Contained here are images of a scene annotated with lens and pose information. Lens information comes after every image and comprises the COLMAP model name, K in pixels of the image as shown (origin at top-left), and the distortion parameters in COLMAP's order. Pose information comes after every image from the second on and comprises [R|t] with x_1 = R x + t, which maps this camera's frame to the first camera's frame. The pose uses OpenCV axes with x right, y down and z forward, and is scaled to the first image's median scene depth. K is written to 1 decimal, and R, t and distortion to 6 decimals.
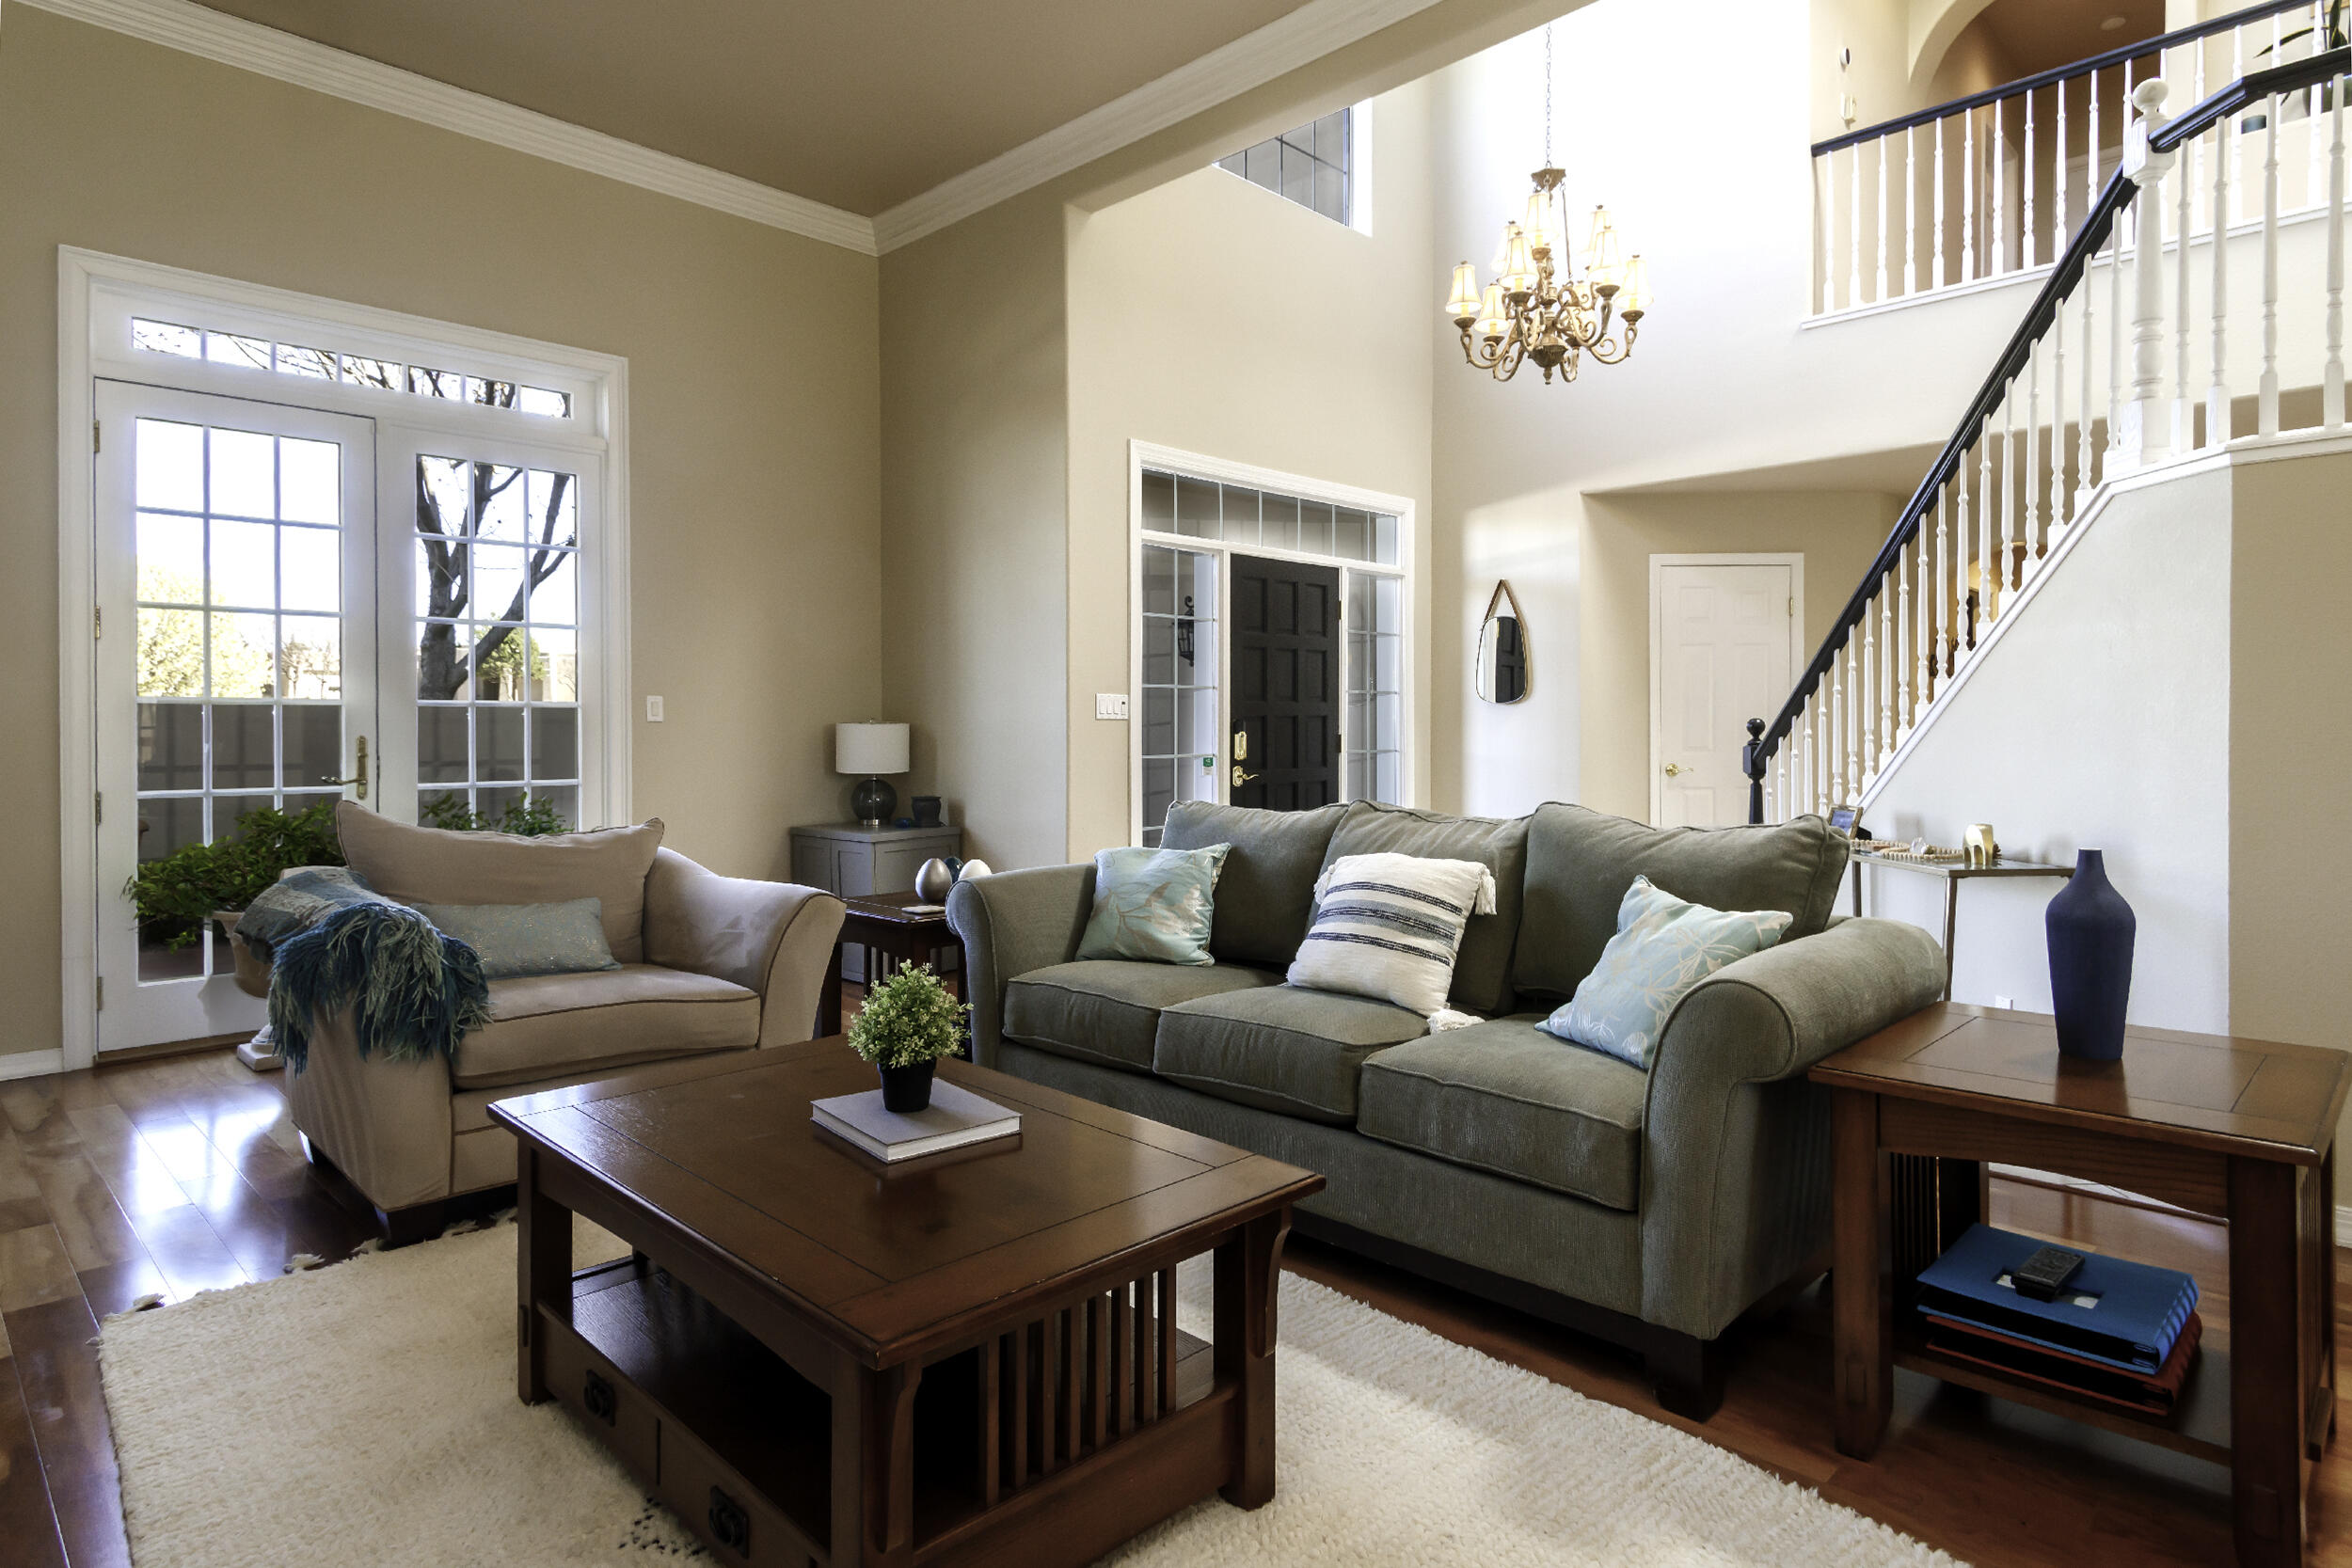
lens RADIAL K [[1287.9, 0, 1176.0], [0, 1287.9, 784.0], [0, 0, 1]] dist [0.063497, -0.045636]
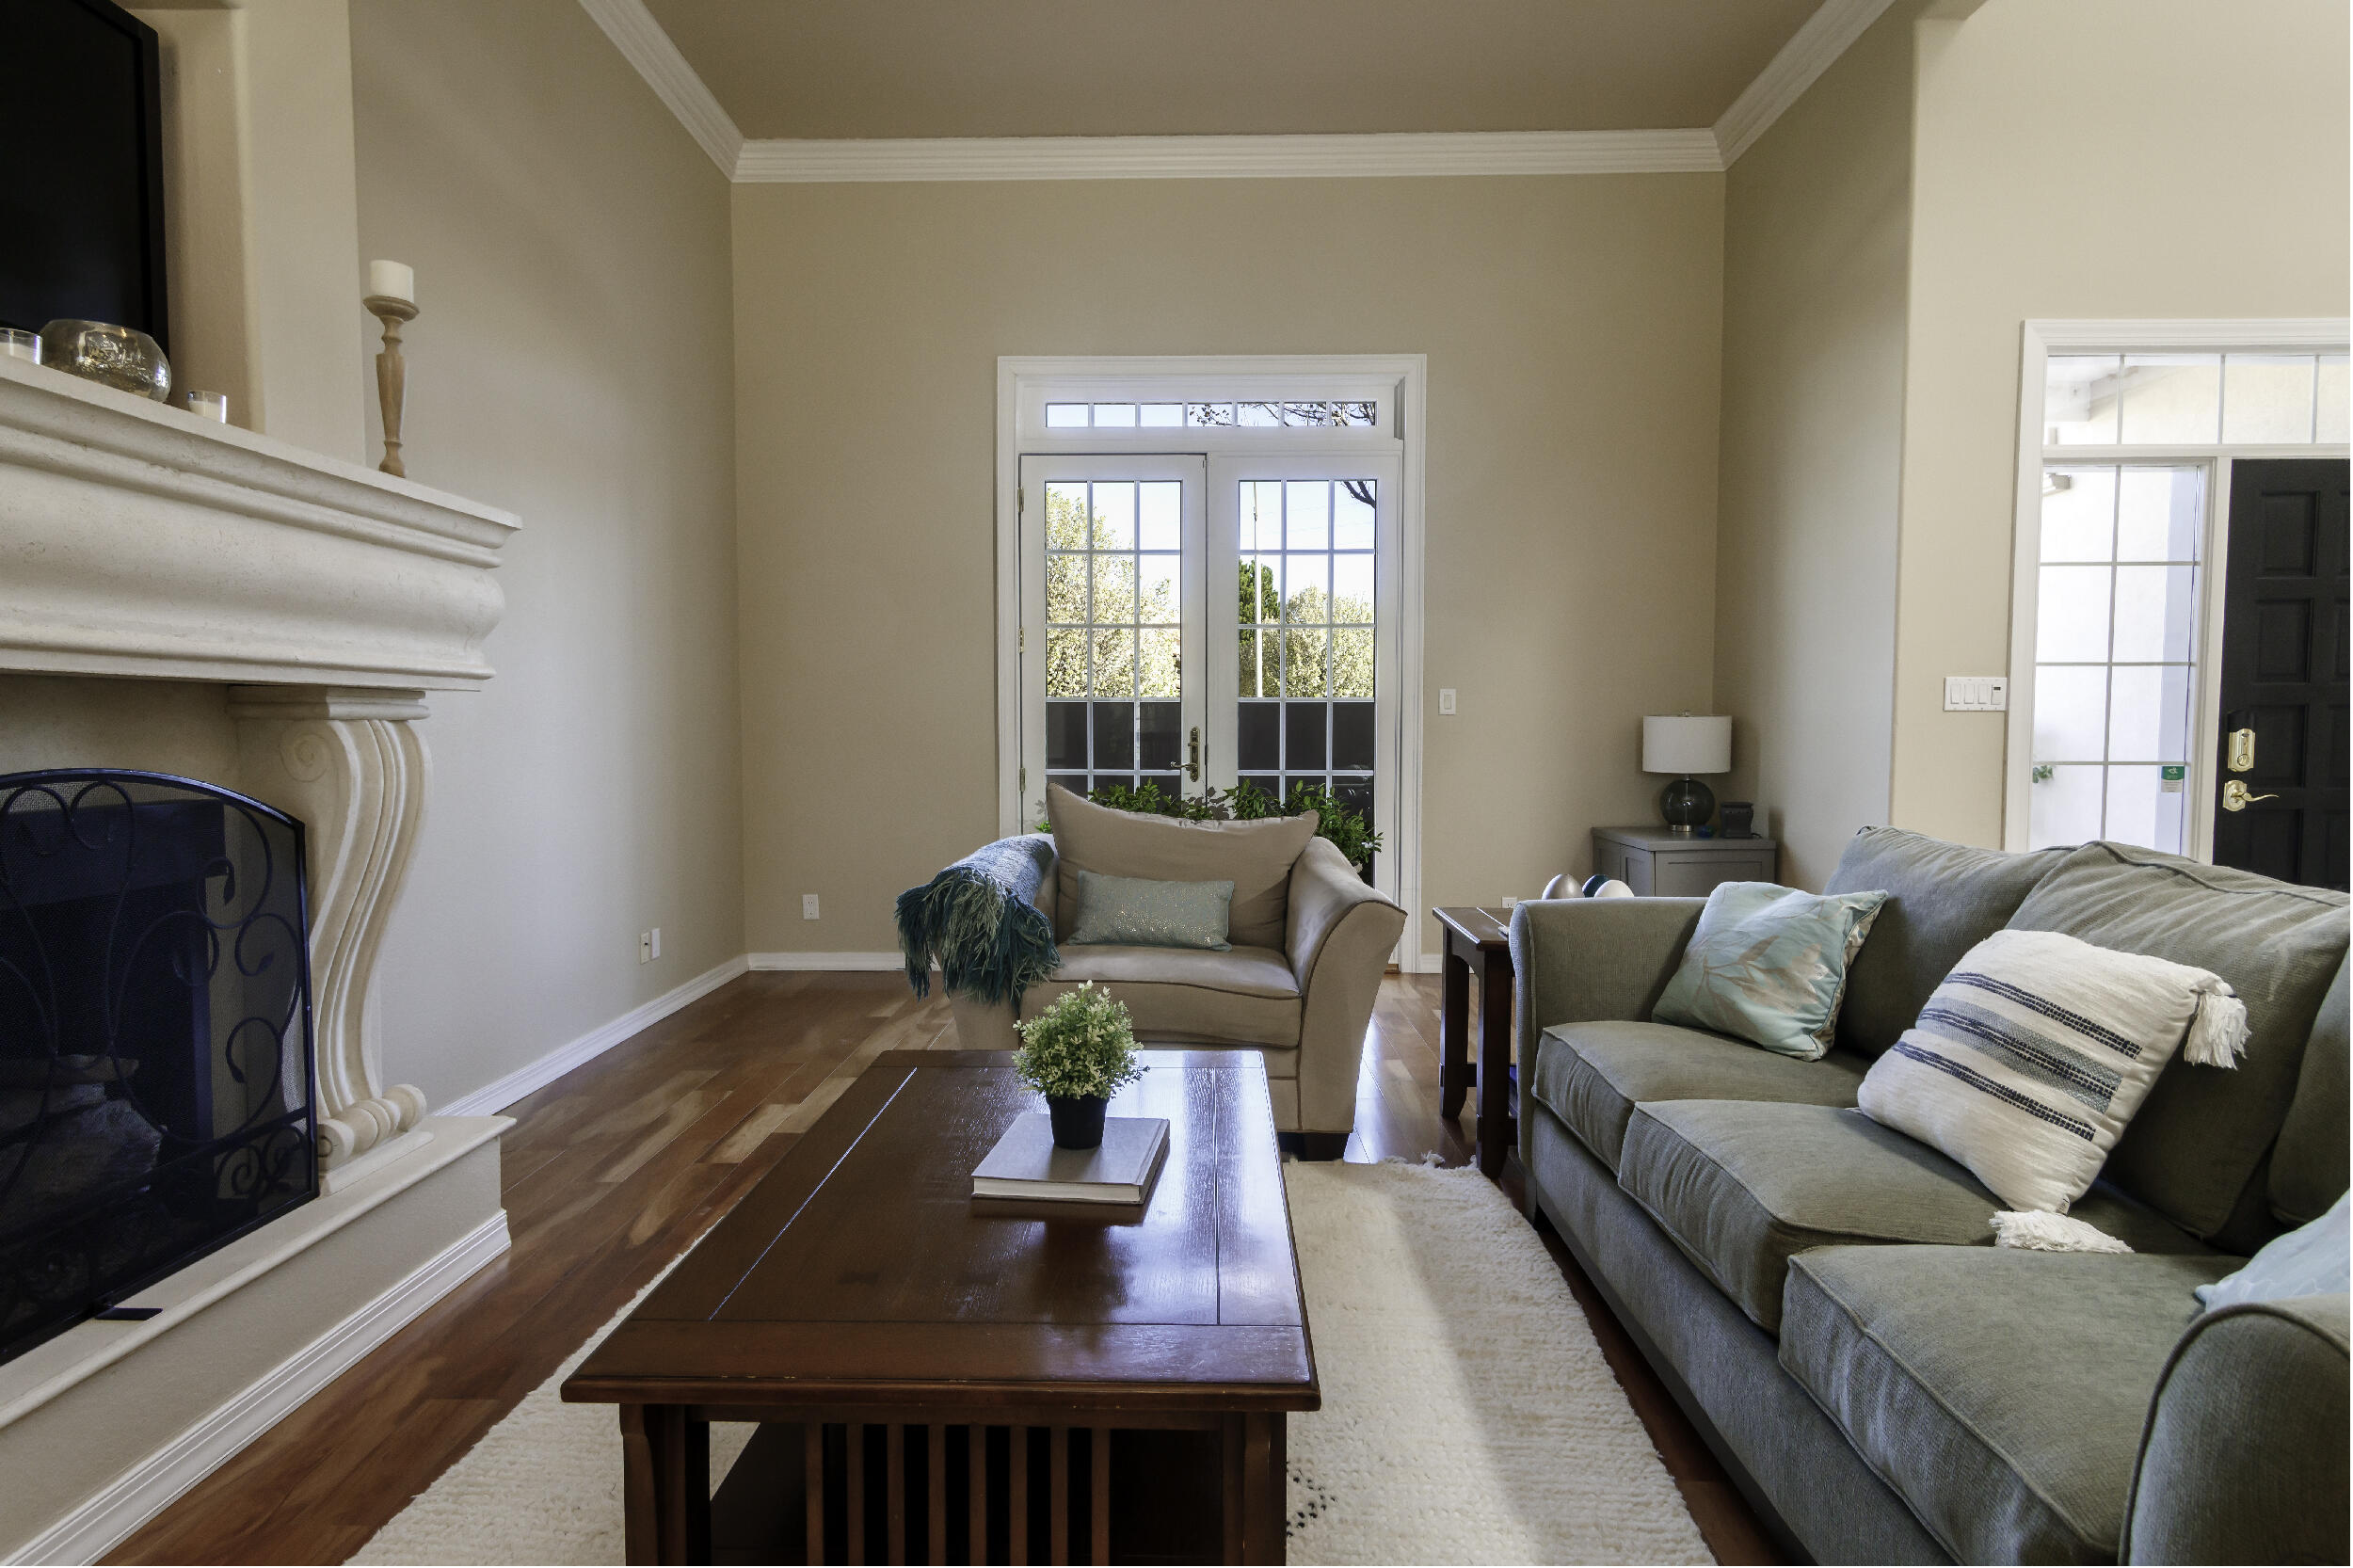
lens RADIAL K [[1263.7, 0, 1171.2], [0, 1263.7, 843.7], [0, 0, 1]] dist [0.006489, -0.000002]
pose [[0.687906, 0.073138, -0.722105, 0.224091], [-0.034739, 0.997087, 0.067895, -0.009973], [0.724968, -0.021620, 0.688444, 0.218835]]
